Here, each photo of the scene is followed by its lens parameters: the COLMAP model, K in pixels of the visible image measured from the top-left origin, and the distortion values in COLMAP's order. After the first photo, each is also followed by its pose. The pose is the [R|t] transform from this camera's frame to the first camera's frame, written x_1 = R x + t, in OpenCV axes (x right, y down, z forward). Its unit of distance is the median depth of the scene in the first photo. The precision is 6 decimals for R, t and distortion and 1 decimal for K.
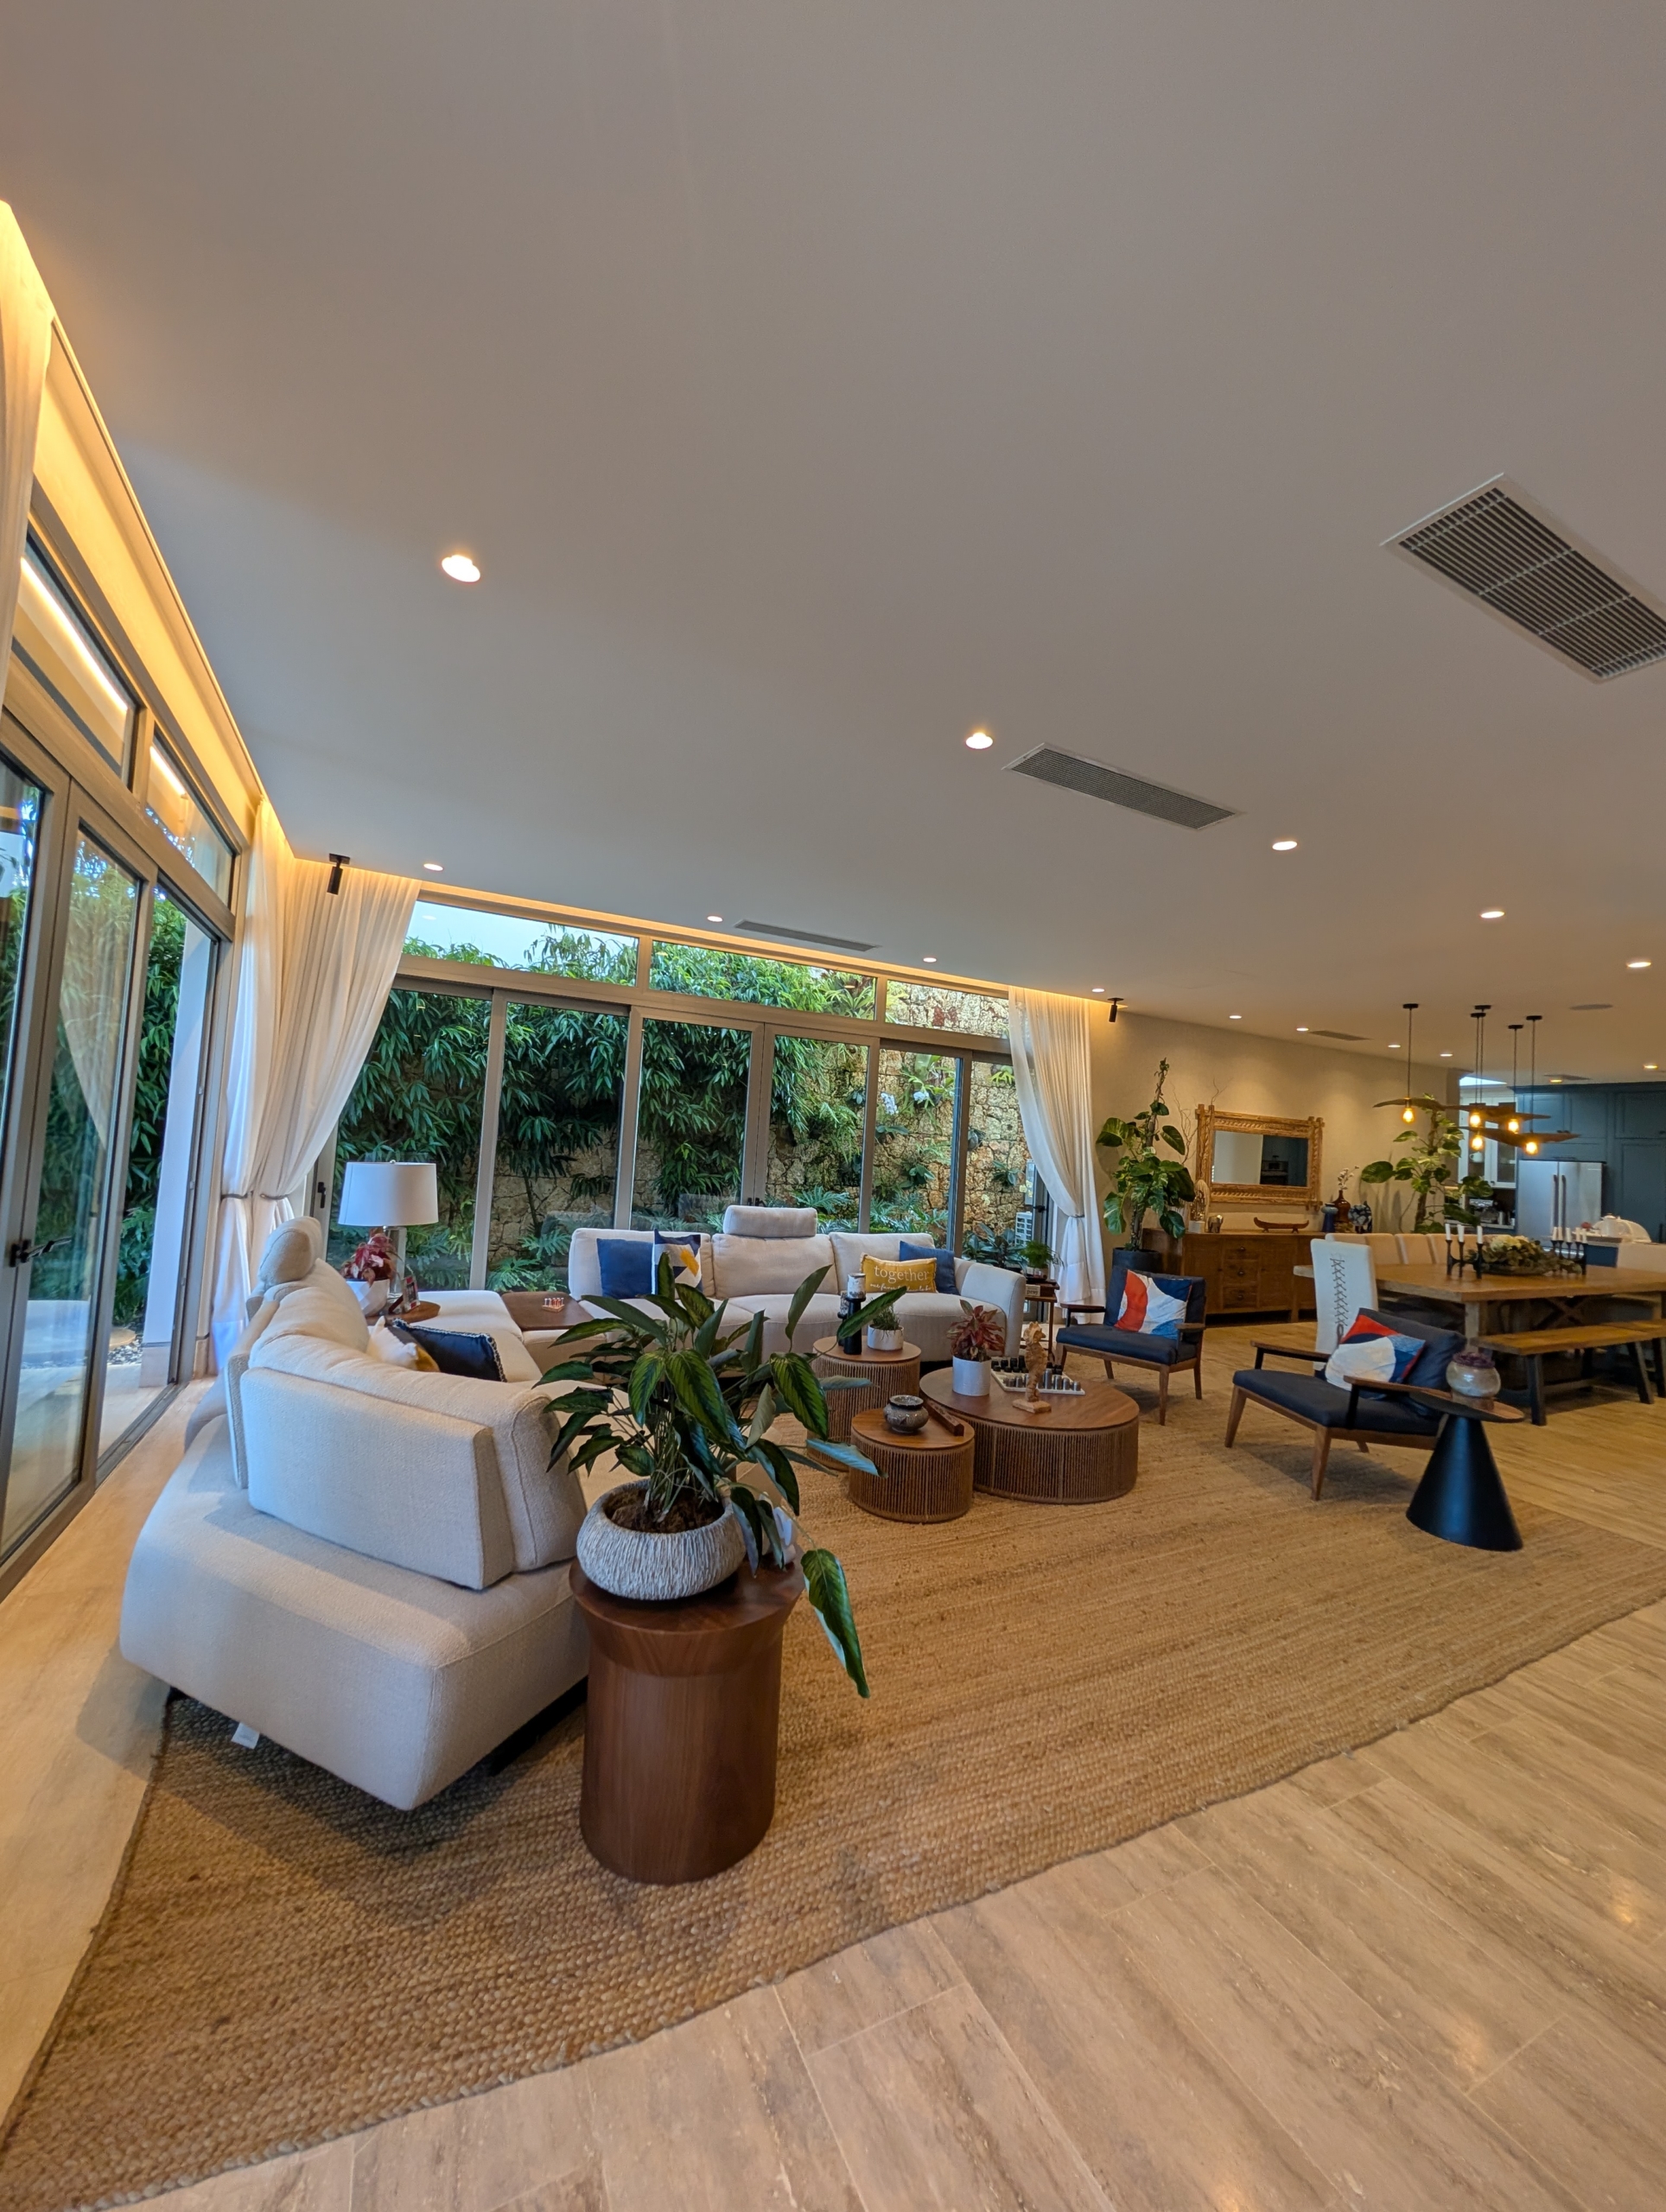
lens RADIAL K [[839.5, 0, 838.6], [0, 839.5, 1103.0], [0, 0, 1]] dist [-0.000214, 0.000097]
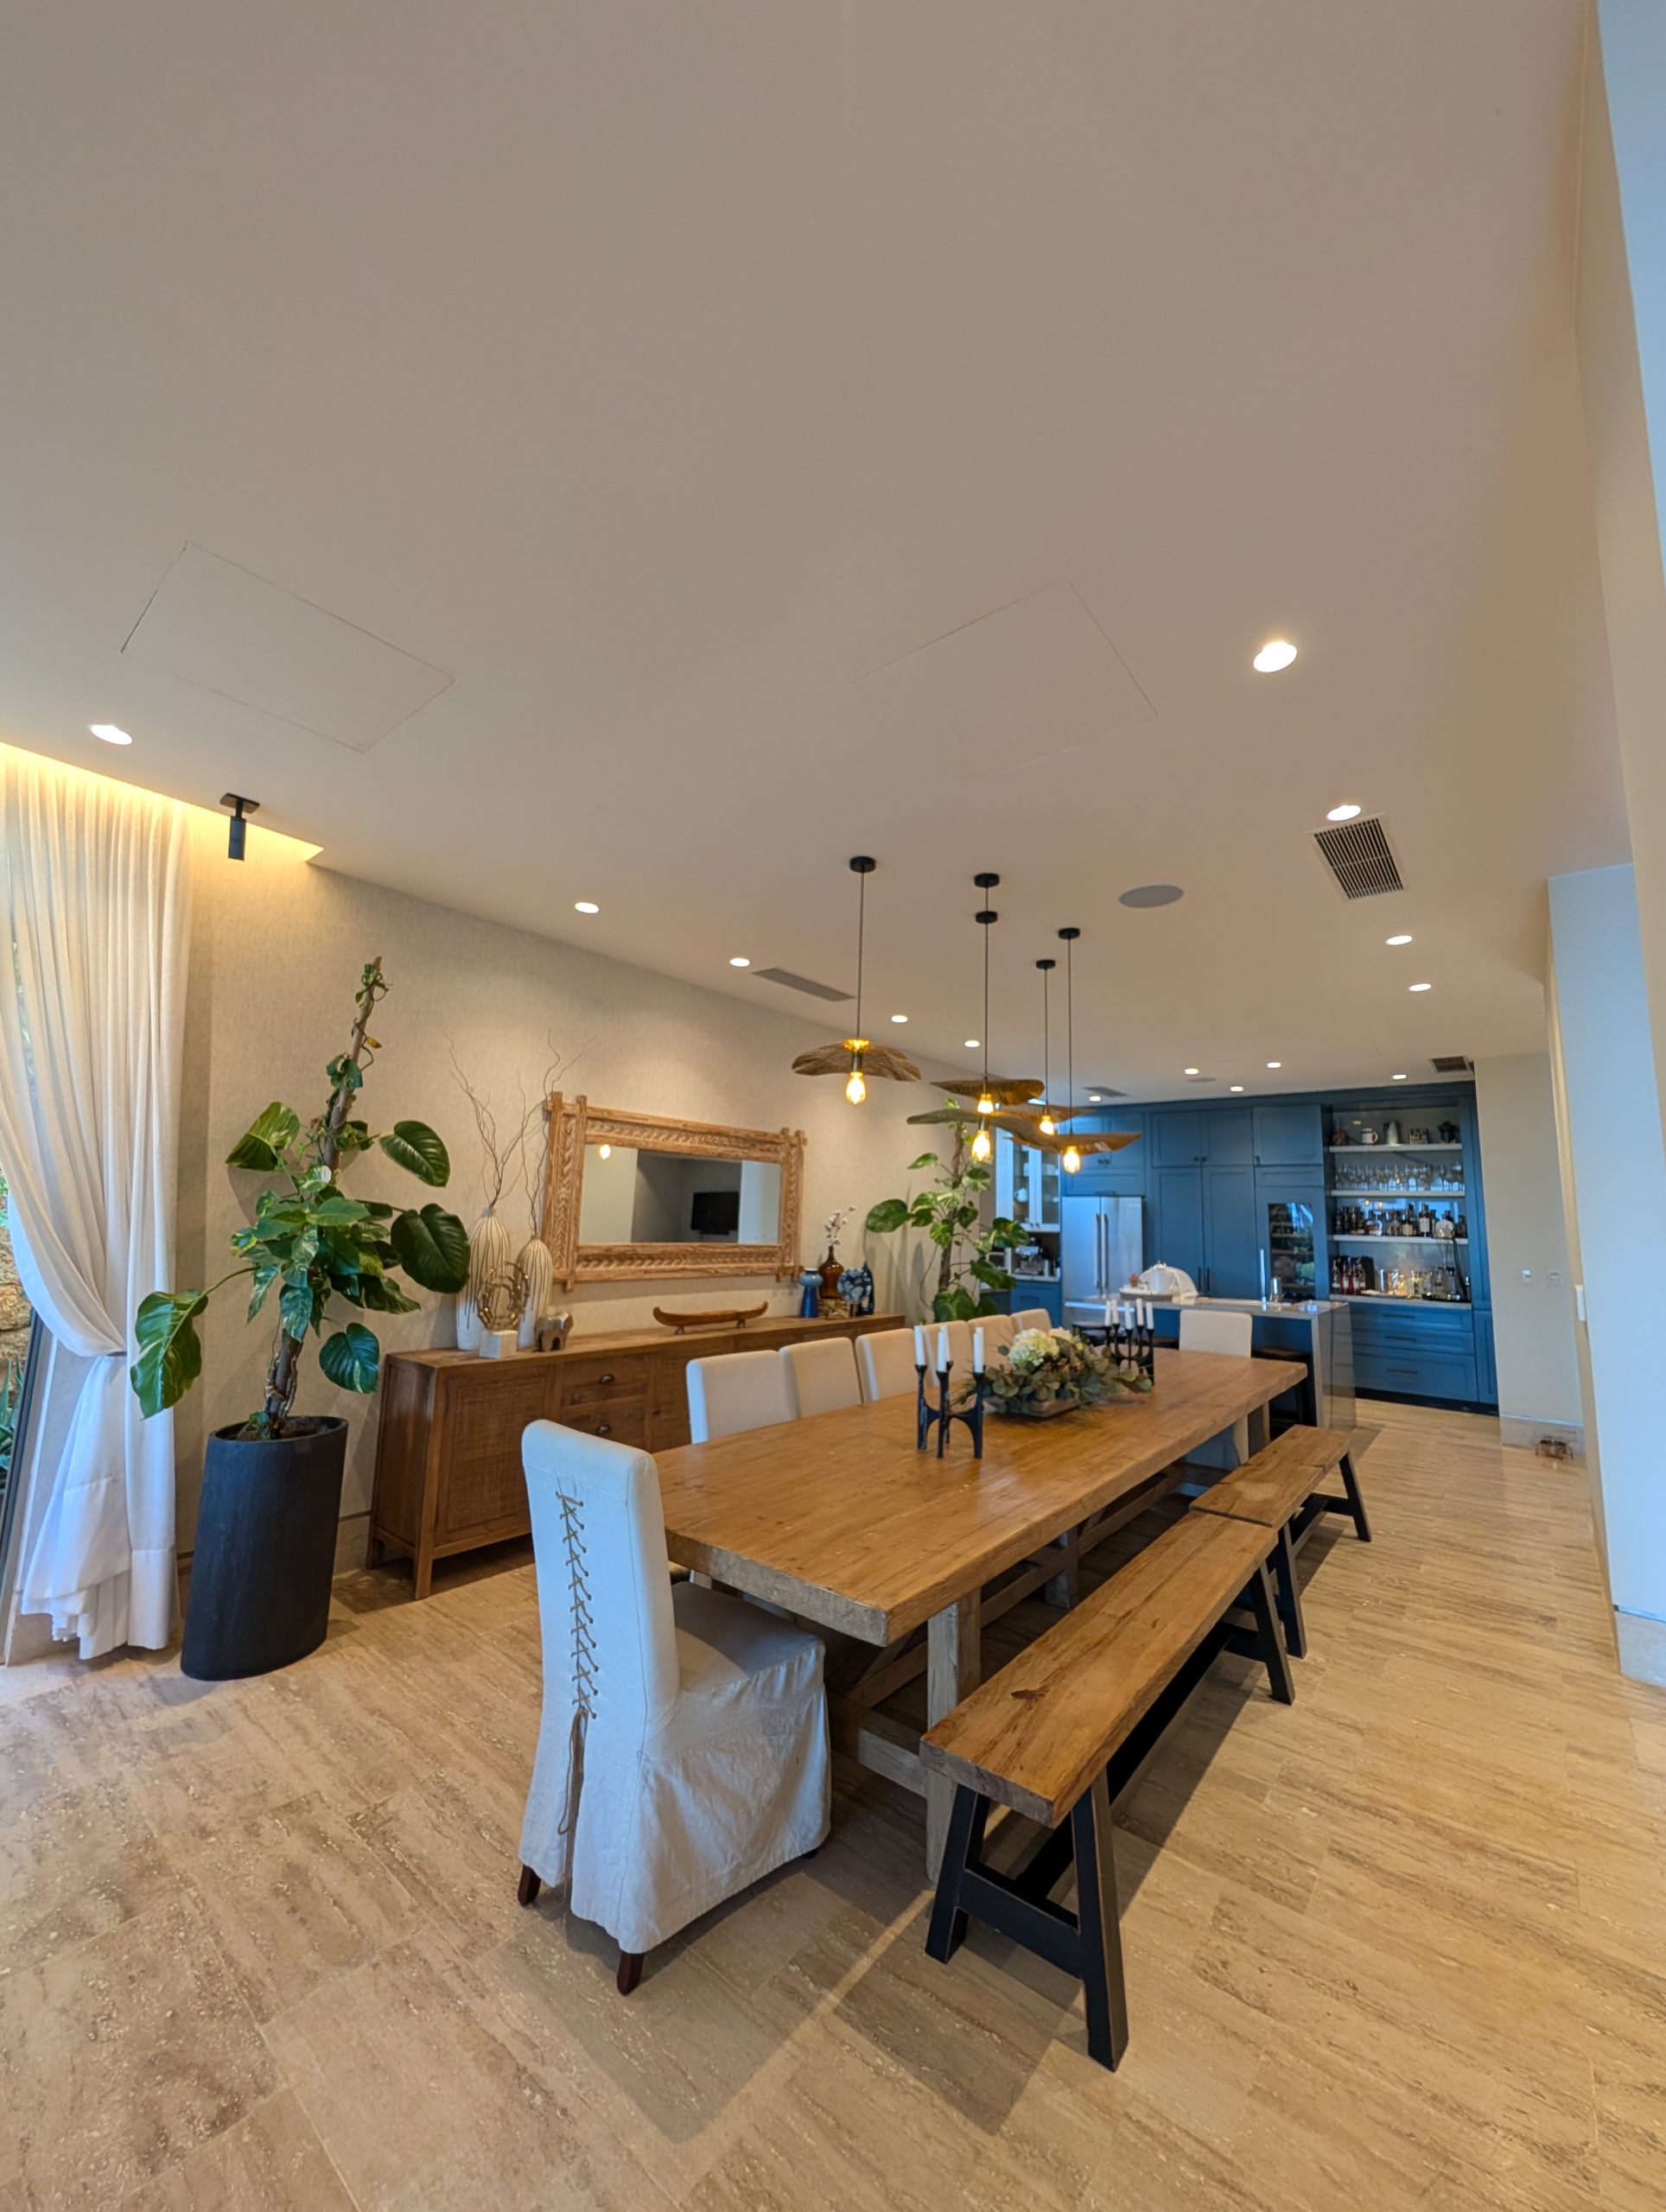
lens RADIAL K [[839.5, 0, 832.1], [0, 839.5, 1106.1], [0, 0, 1]] dist [-0.000214, 0.000097]
pose [[0.917155, 0.022538, 0.397893, 0.356080], [0.003696, 0.997876, -0.065042, 0.041201], [-0.398513, 0.061125, 0.915123, 0.429707]]
